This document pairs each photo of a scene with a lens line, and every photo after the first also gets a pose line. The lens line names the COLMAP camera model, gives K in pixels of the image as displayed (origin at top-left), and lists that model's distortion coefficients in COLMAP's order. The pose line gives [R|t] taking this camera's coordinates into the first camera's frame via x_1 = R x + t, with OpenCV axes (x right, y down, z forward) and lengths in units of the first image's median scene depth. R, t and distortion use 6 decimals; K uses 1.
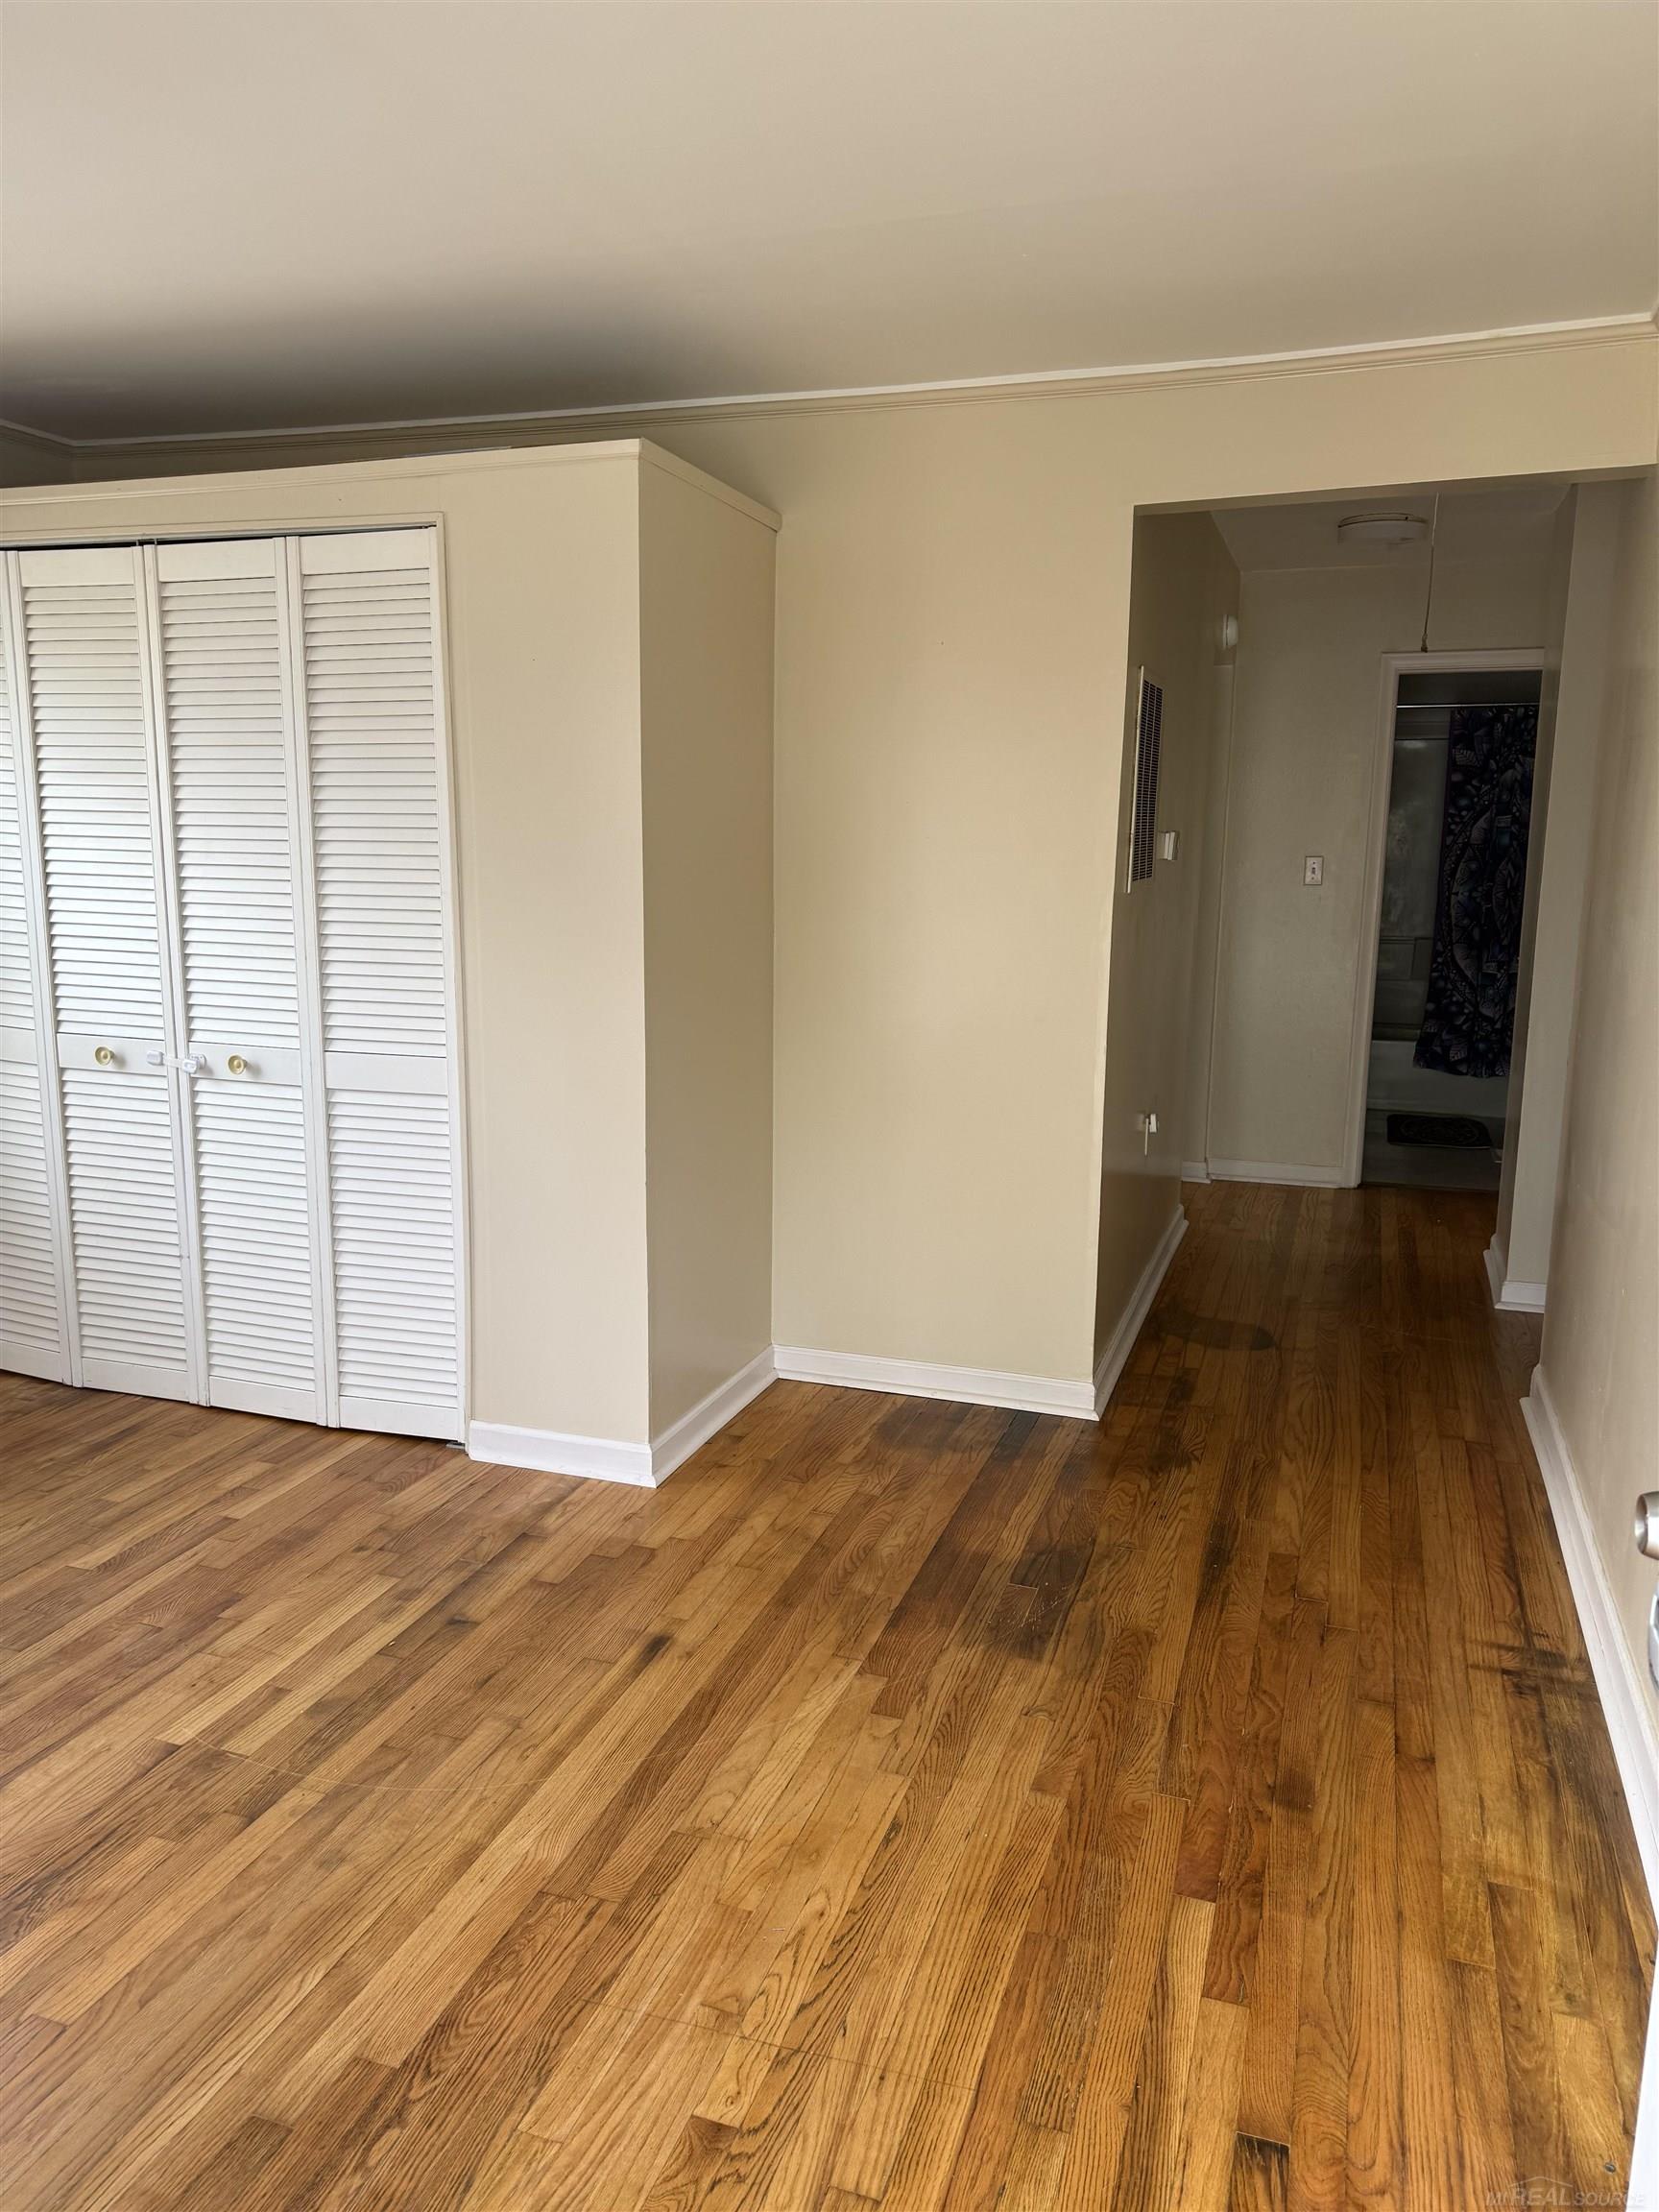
lens RADIAL K [[1587.0, 0, 815.9], [0, 1587.0, 1105.2], [0, 0, 1]] dist [0.063581, -0.058156]
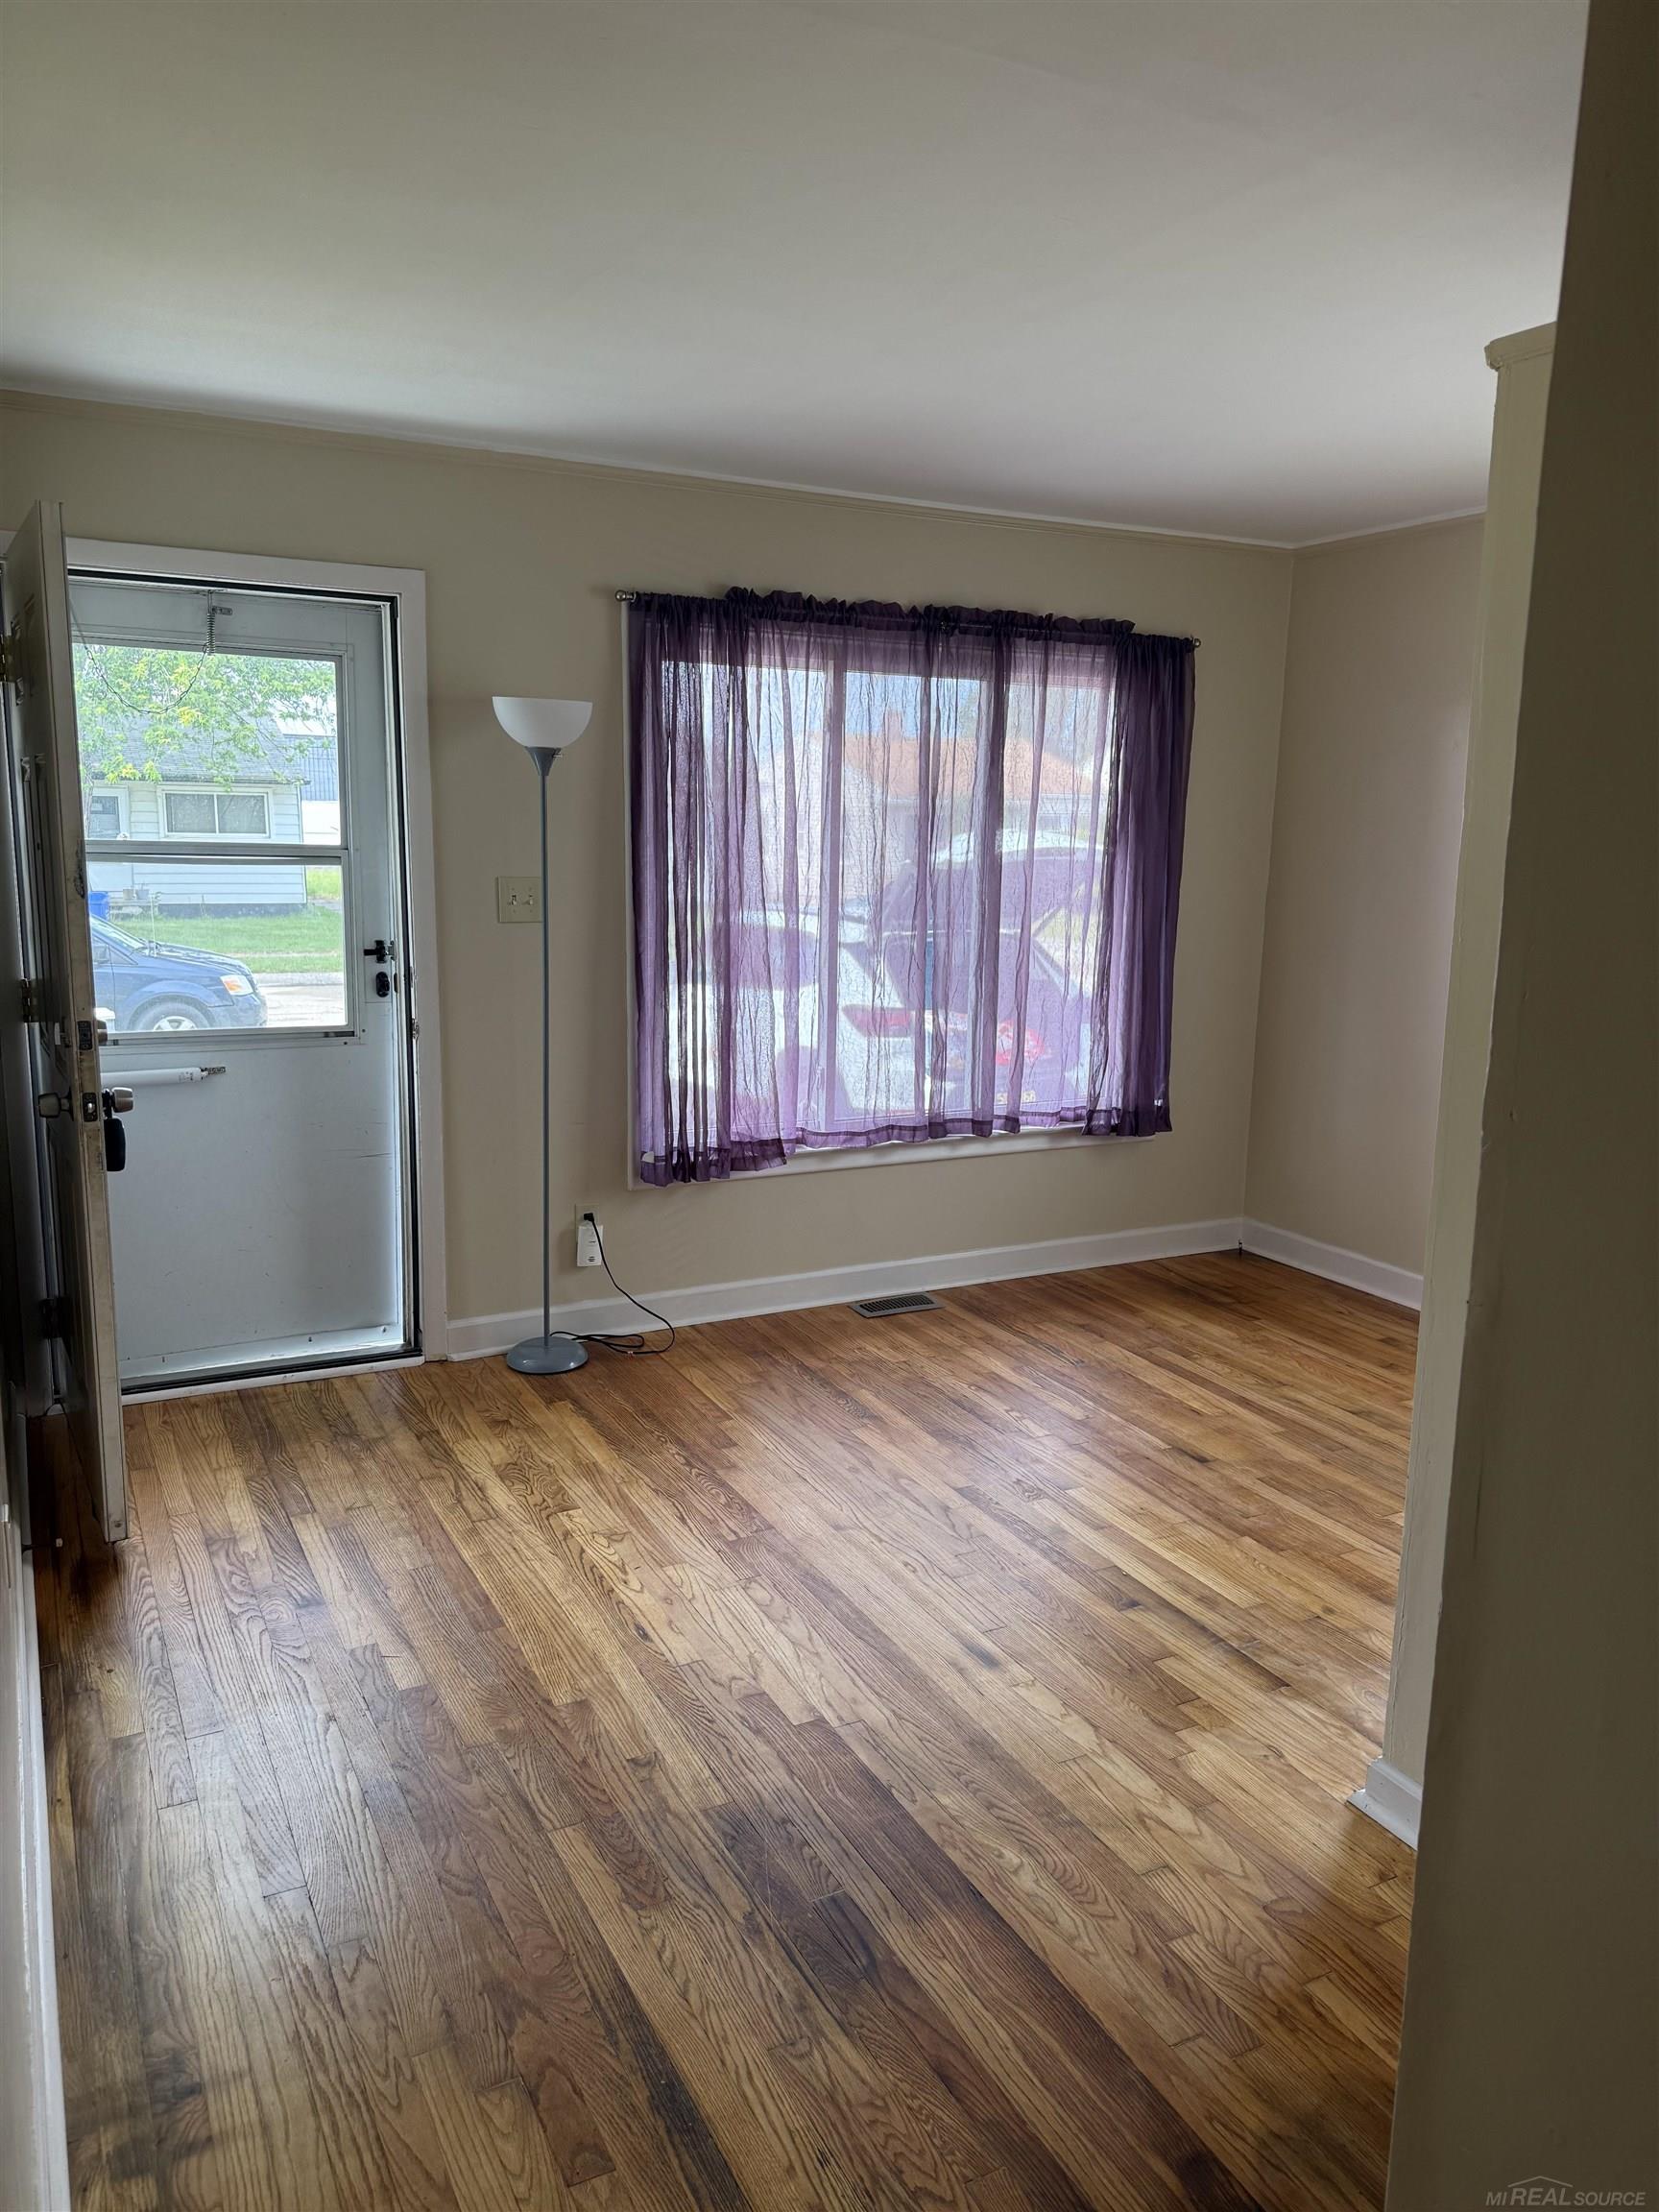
lens RADIAL K [[1587.0, 0, 815.9], [0, 1587.0, 1105.2], [0, 0, 1]] dist [0.063581, -0.058156]
pose [[-0.693746, 0.106873, -0.712246, 0.615904], [-0.149028, 0.946225, 0.287139, -0.259009], [0.704632, 0.305346, -0.640513, 1.334601]]
